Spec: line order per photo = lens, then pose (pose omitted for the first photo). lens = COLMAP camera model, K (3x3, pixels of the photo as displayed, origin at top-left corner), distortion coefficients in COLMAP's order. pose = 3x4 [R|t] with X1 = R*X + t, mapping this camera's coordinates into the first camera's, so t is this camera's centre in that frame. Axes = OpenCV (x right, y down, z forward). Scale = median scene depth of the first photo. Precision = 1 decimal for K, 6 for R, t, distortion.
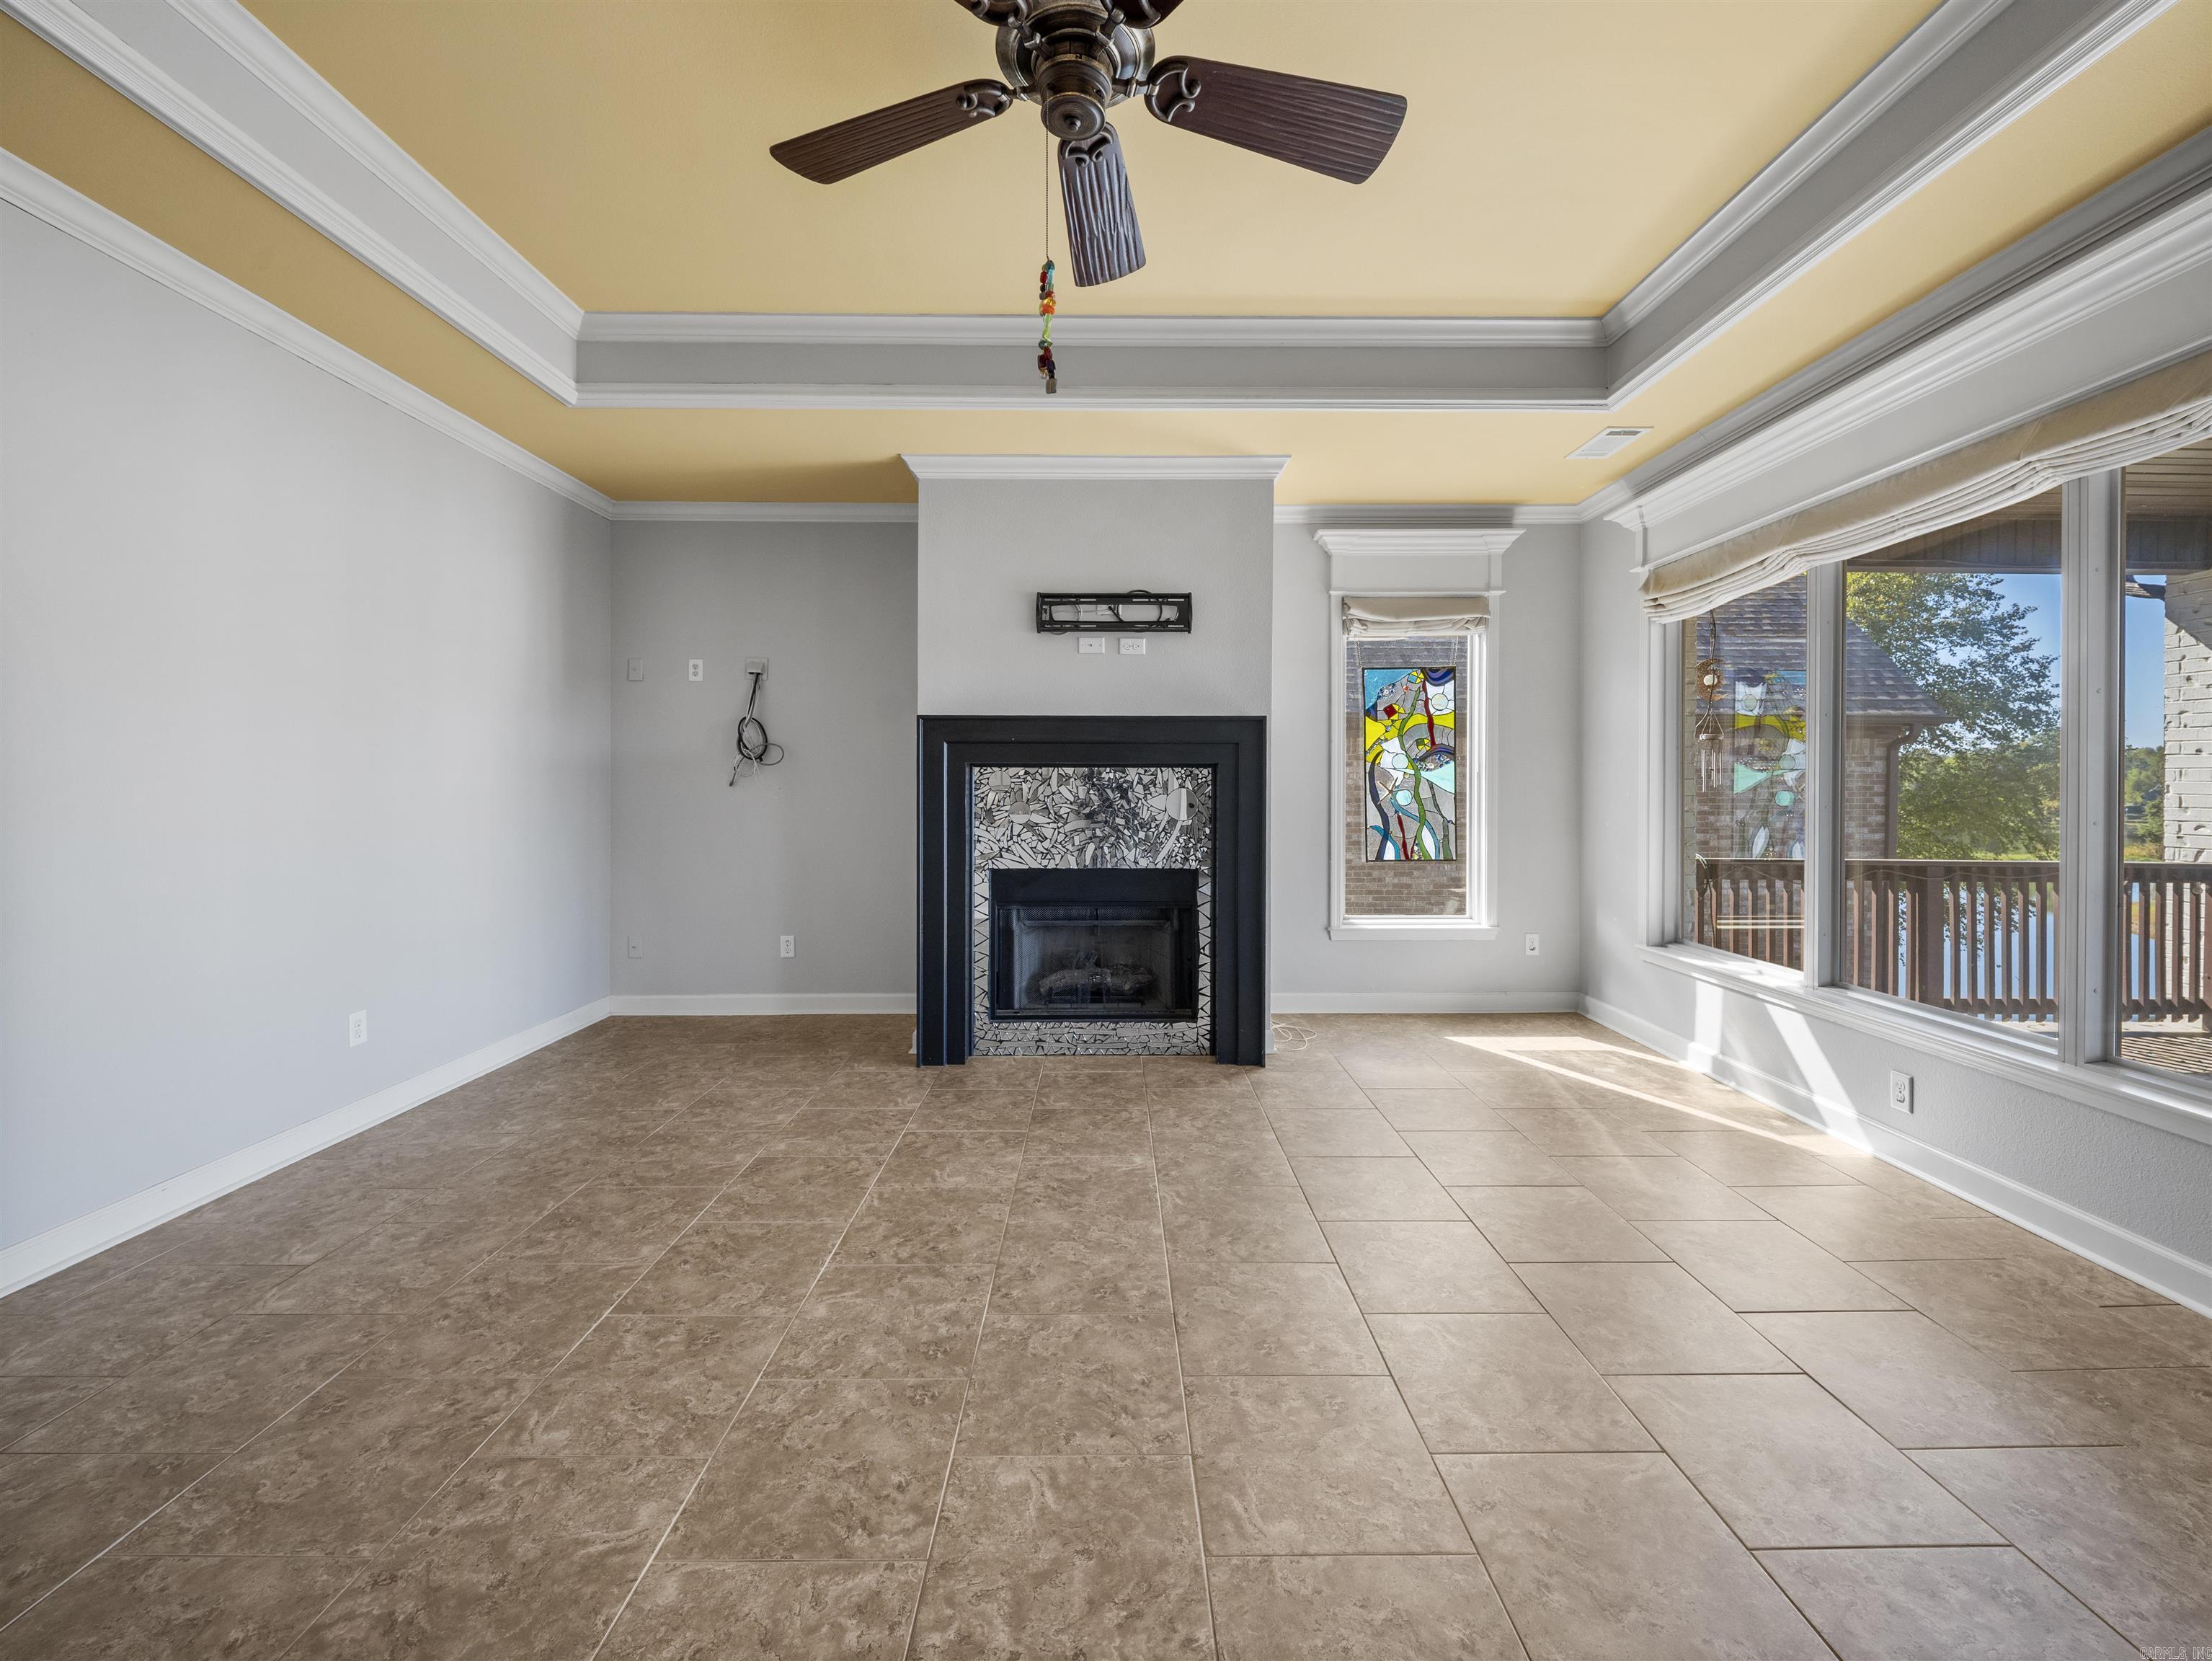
lens RADIAL K [[879.9, 0, 1122.3], [0, 879.9, 785.2], [0, 0, 1]] dist [0.007178, -0.004403]
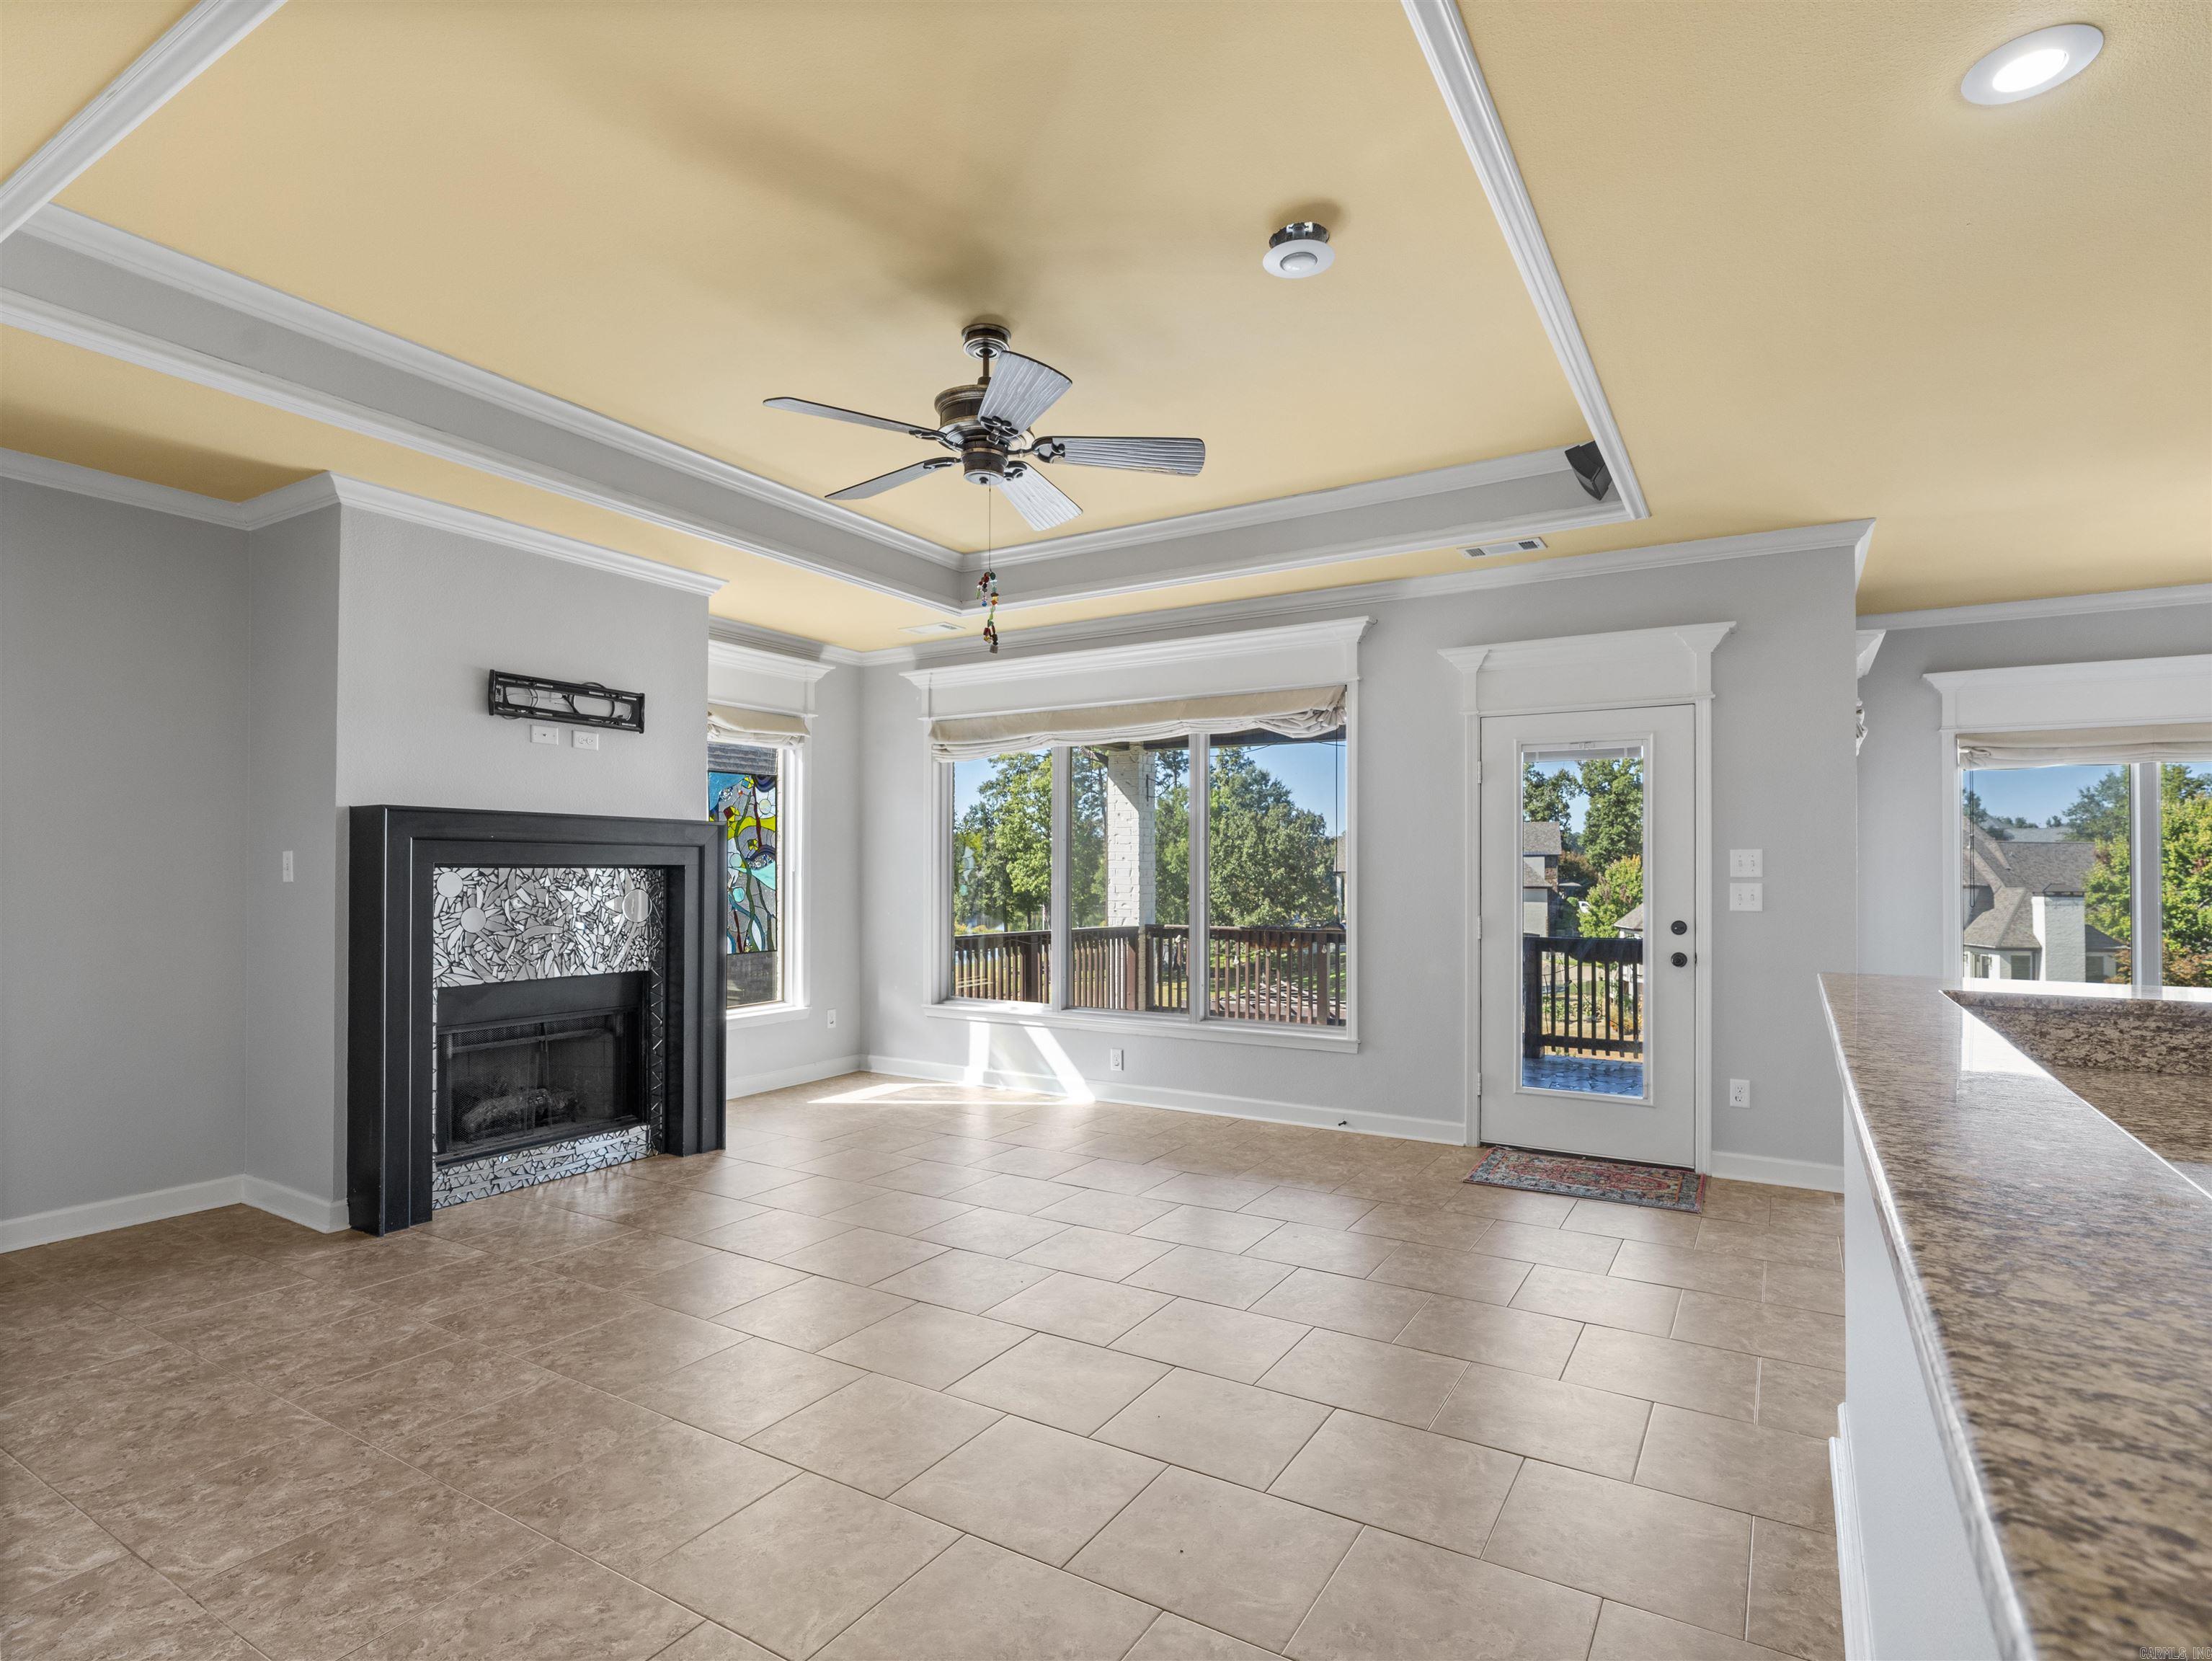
lens RADIAL K [[1128.3, 0, 1103.4], [0, 1128.3, 846.0], [0, 0, 1]] dist [-0.007746, 0.000636]
pose [[0.521320, 0.019884, 0.853130, -0.734770], [-0.000423, 0.999734, -0.023042, -0.016185], [-0.853361, 0.011652, 0.521190, -0.109941]]
